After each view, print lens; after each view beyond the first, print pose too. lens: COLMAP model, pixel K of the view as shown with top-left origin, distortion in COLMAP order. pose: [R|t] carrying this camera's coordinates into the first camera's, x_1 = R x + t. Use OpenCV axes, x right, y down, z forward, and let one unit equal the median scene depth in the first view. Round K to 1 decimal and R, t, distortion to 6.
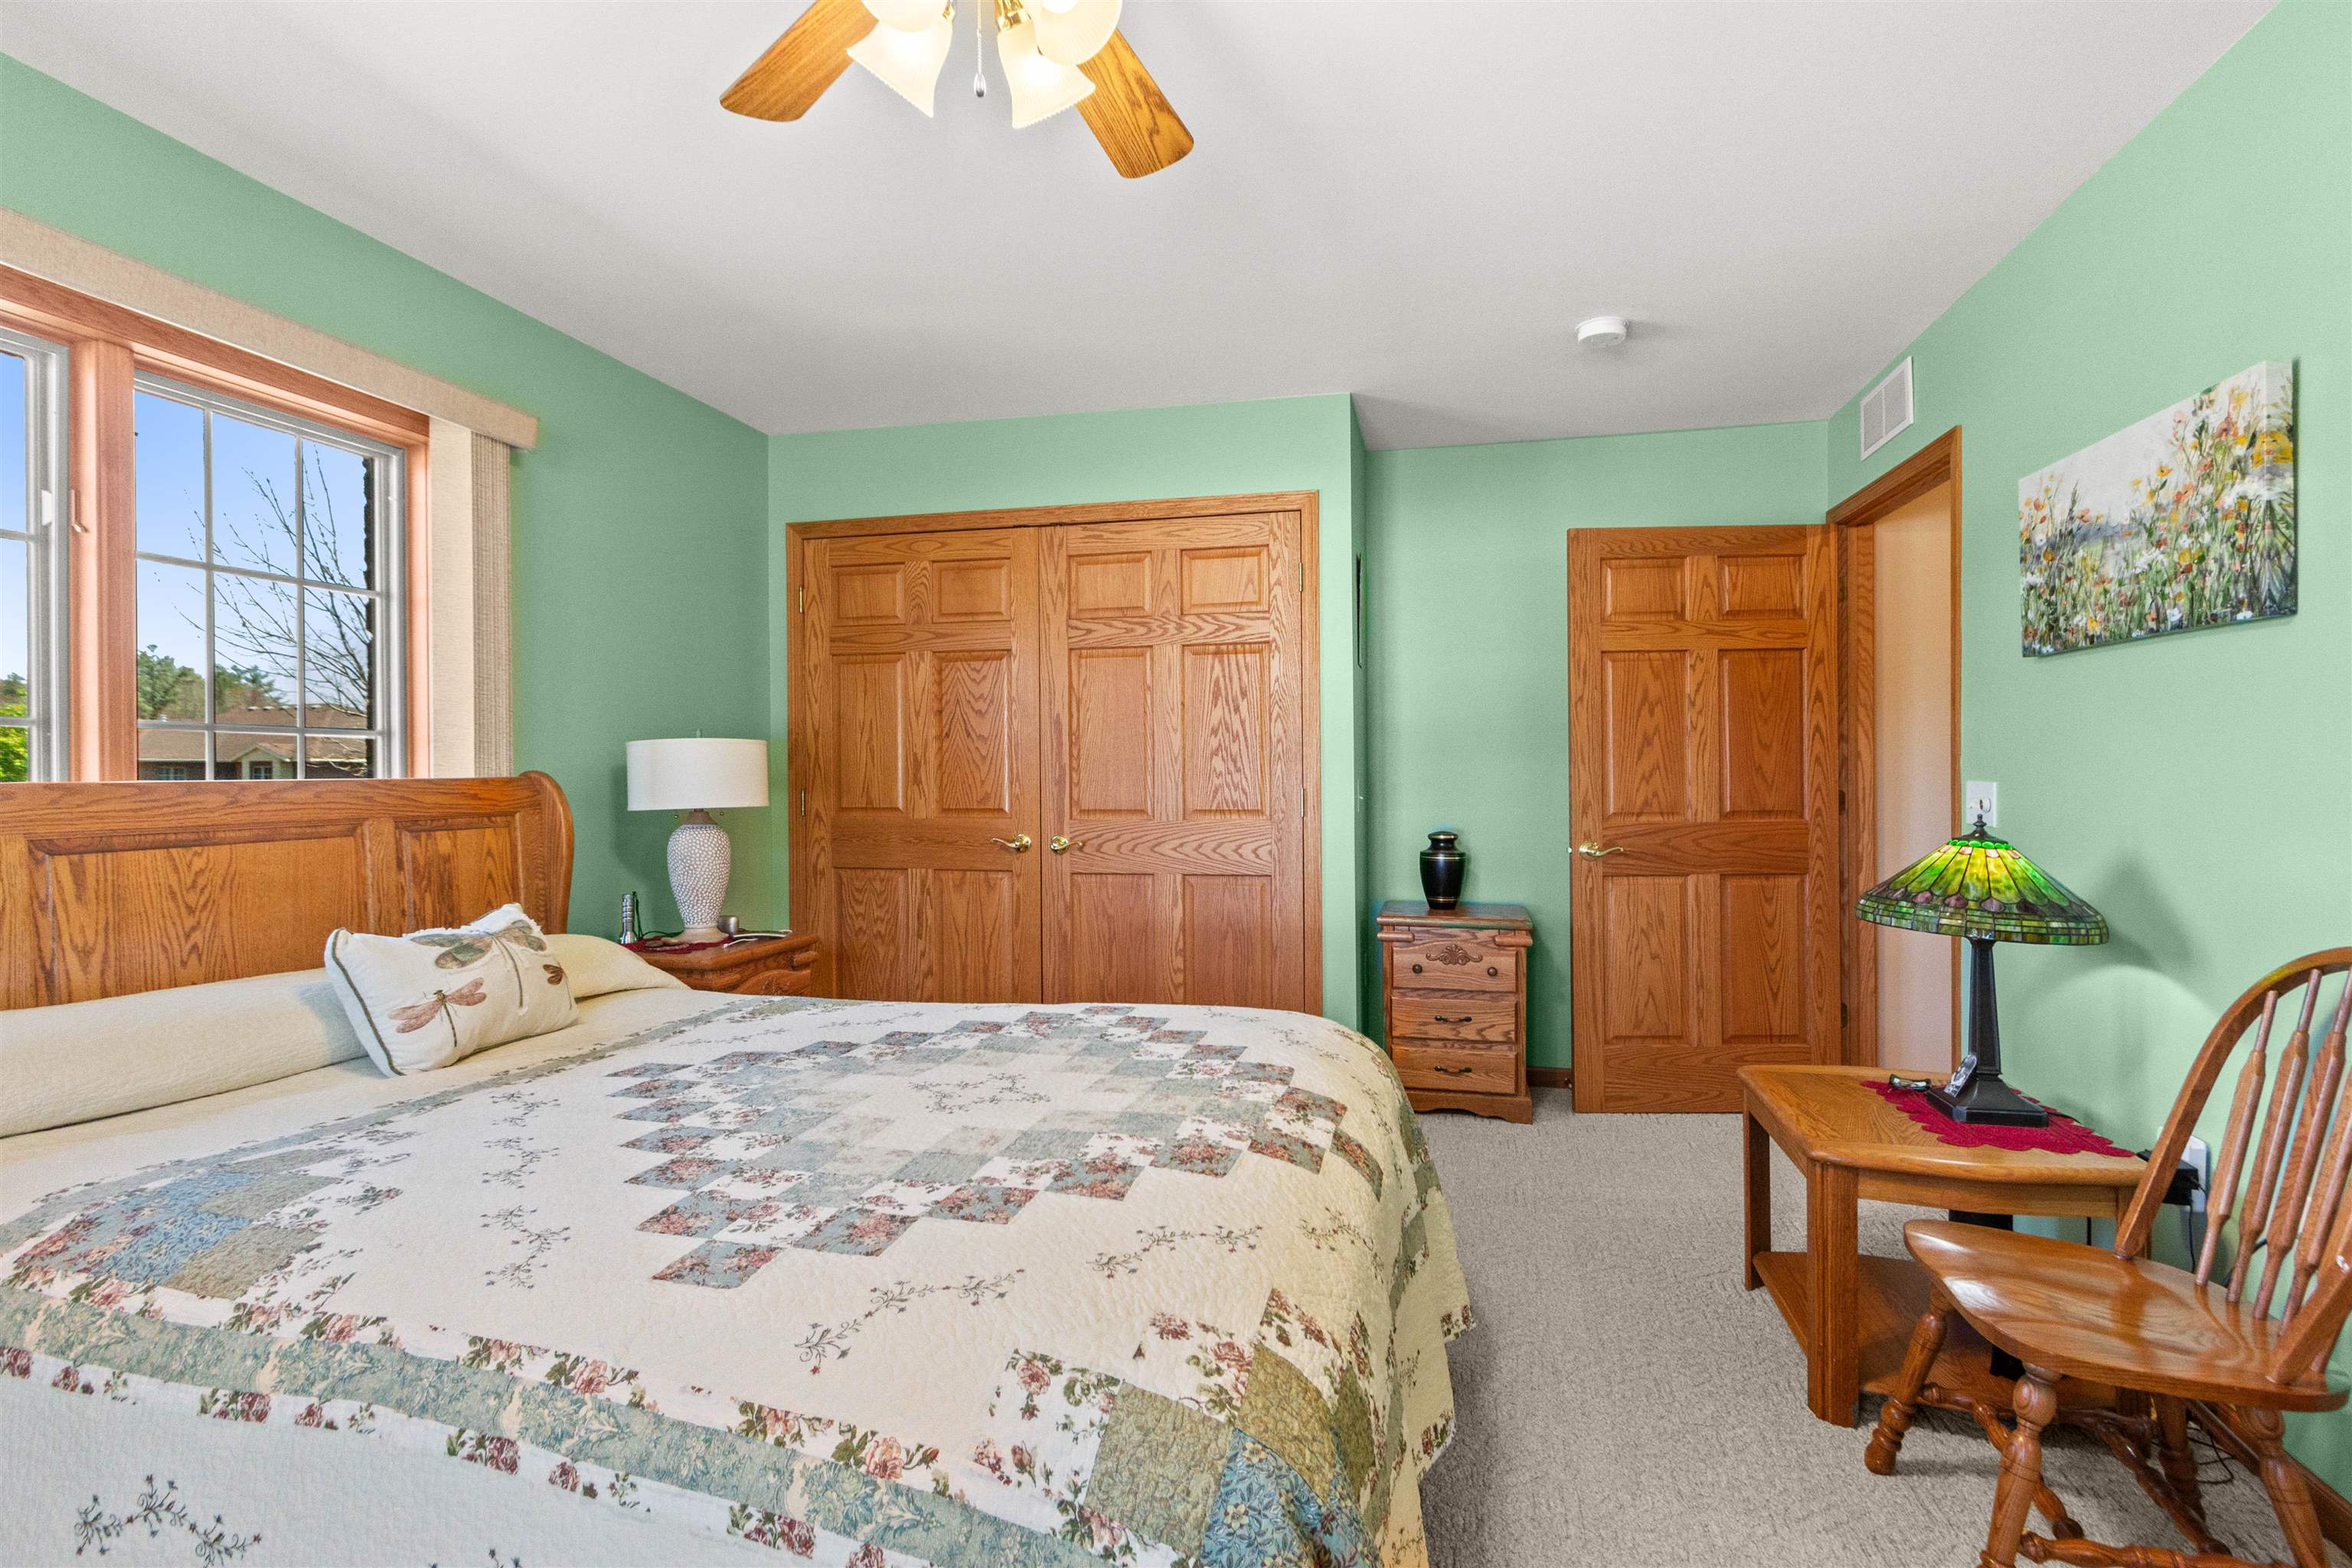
lens RADIAL K [[1159.3, 0, 1173.2], [0, 1159.3, 756.3], [0, 0, 1]] dist [0.006069, -0.001535]
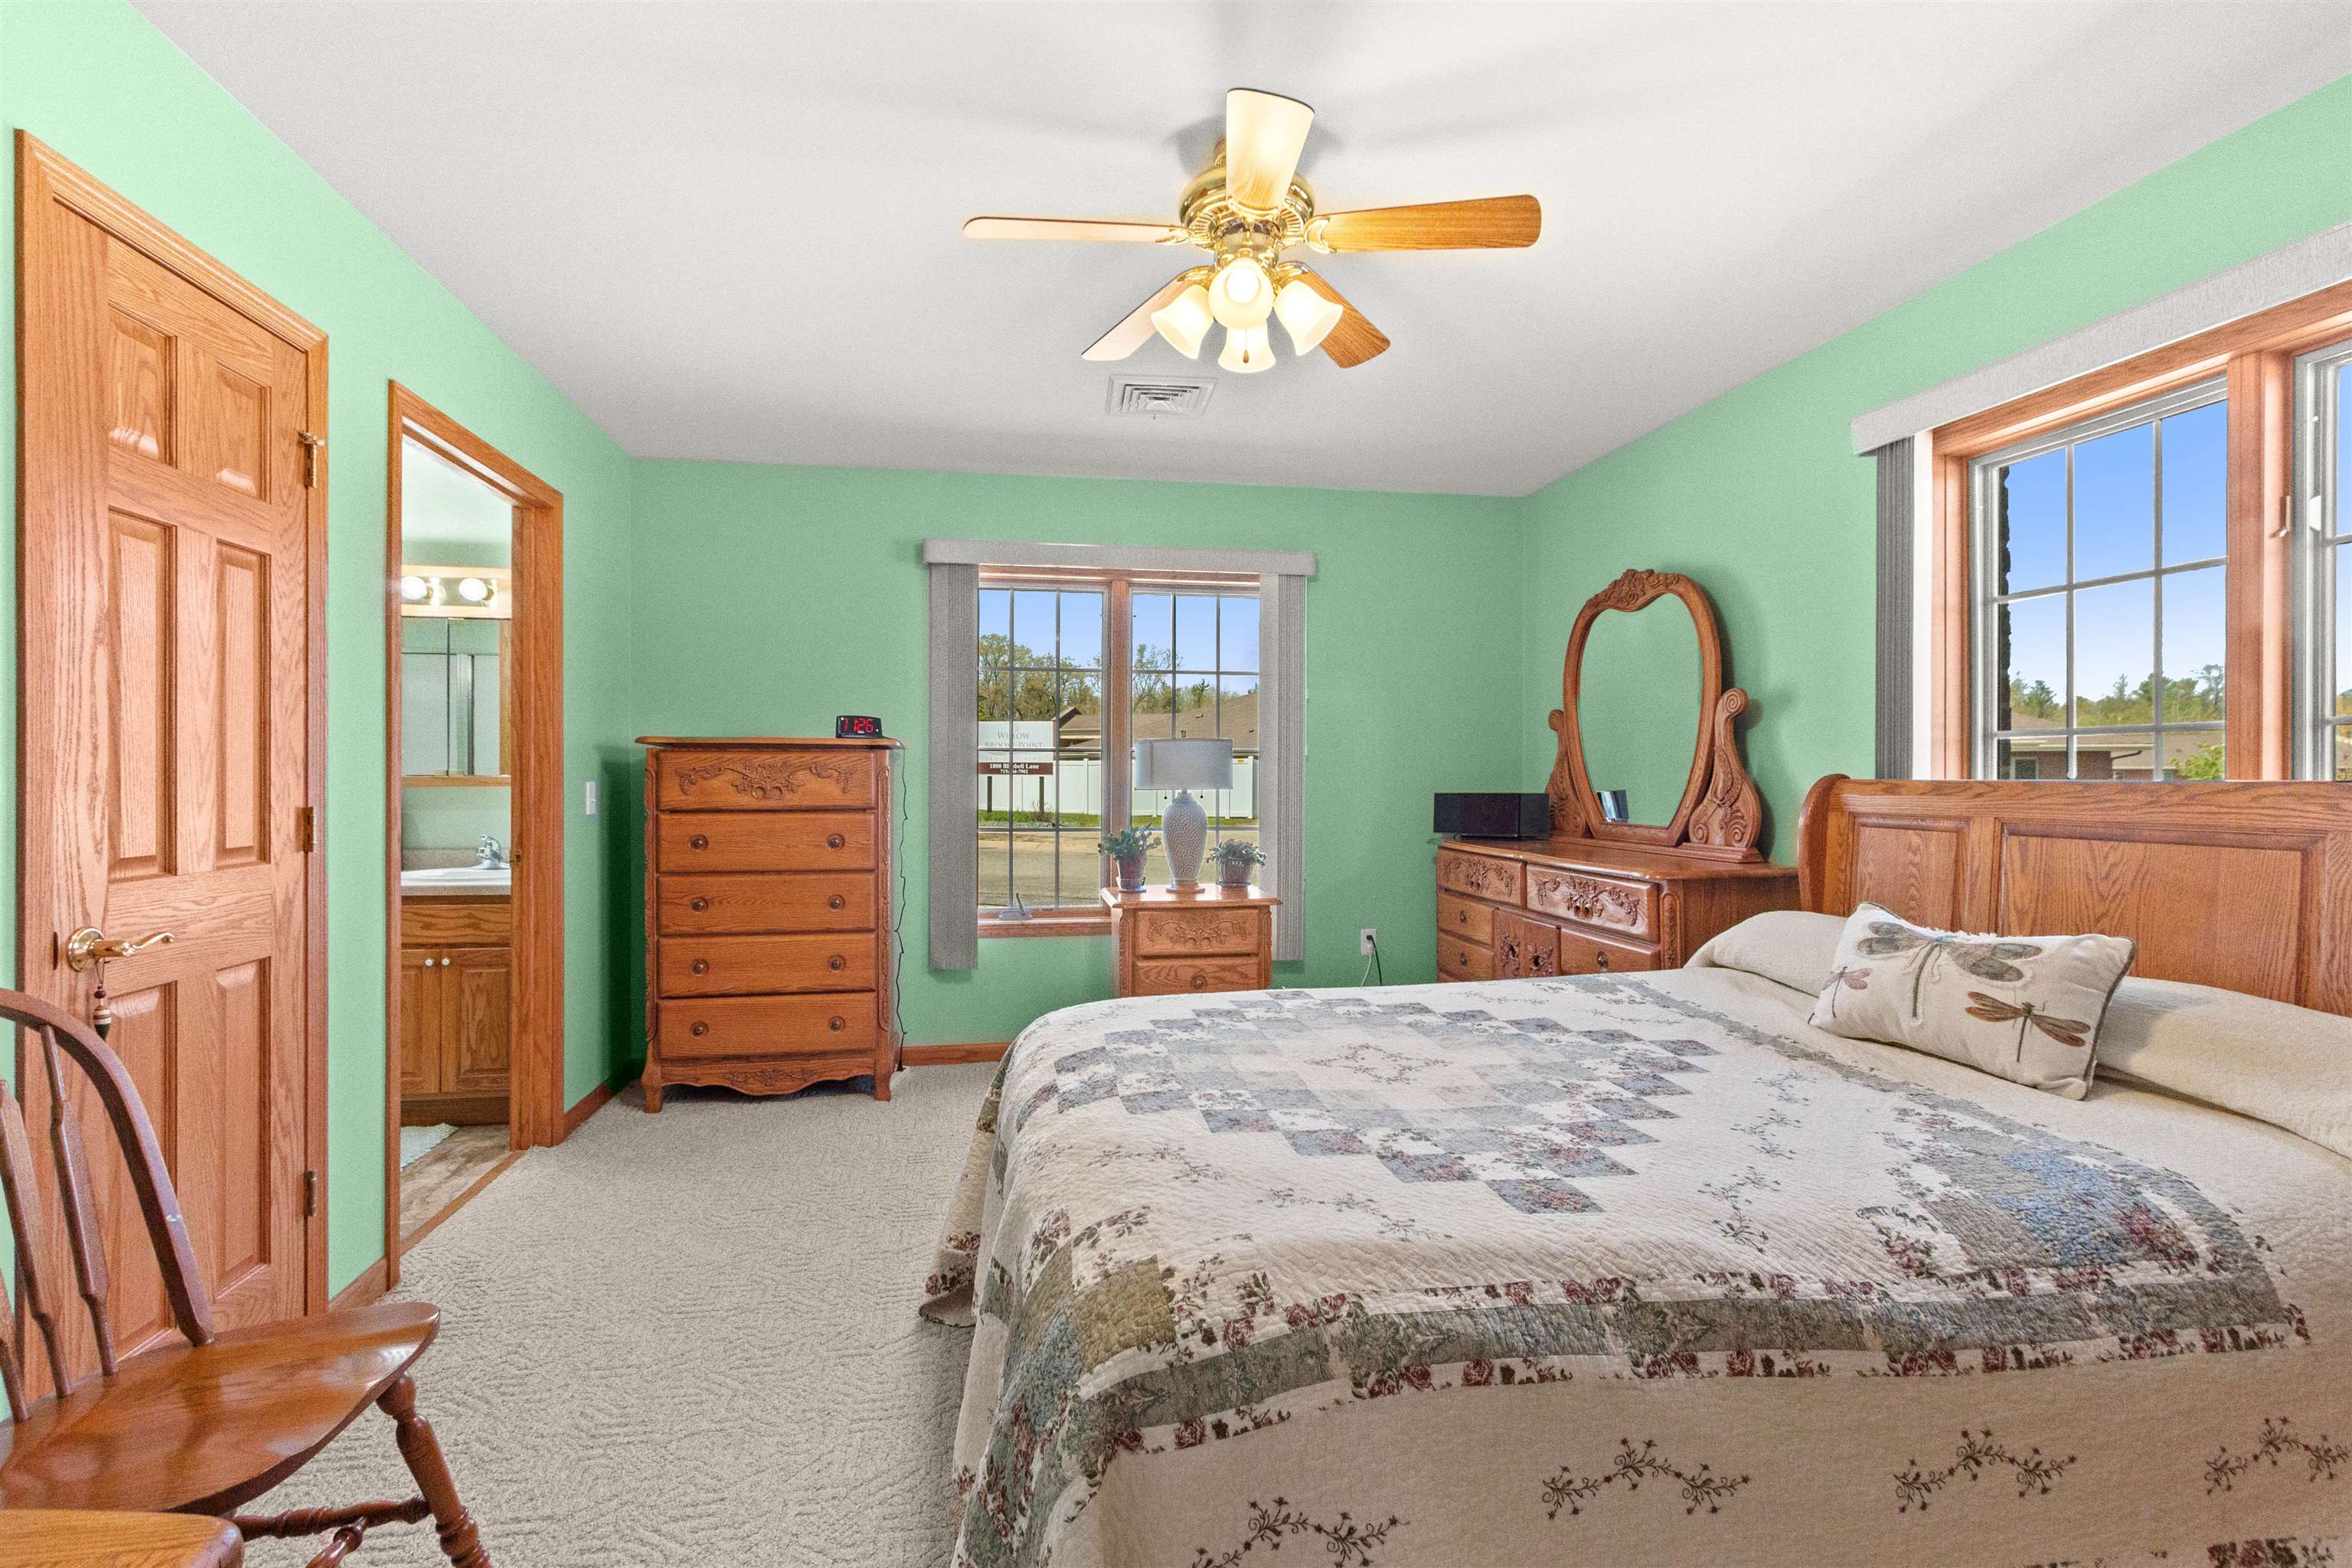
lens RADIAL K [[1159.3, 0, 1173.2], [0, 1159.3, 756.3], [0, 0, 1]] dist [0.006069, -0.001535]
pose [[-0.921069, -0.000573, -0.389399, 0.411018], [0.008485, 0.999732, -0.021542, 0.016523], [0.389307, -0.023146, -0.920817, 1.799086]]
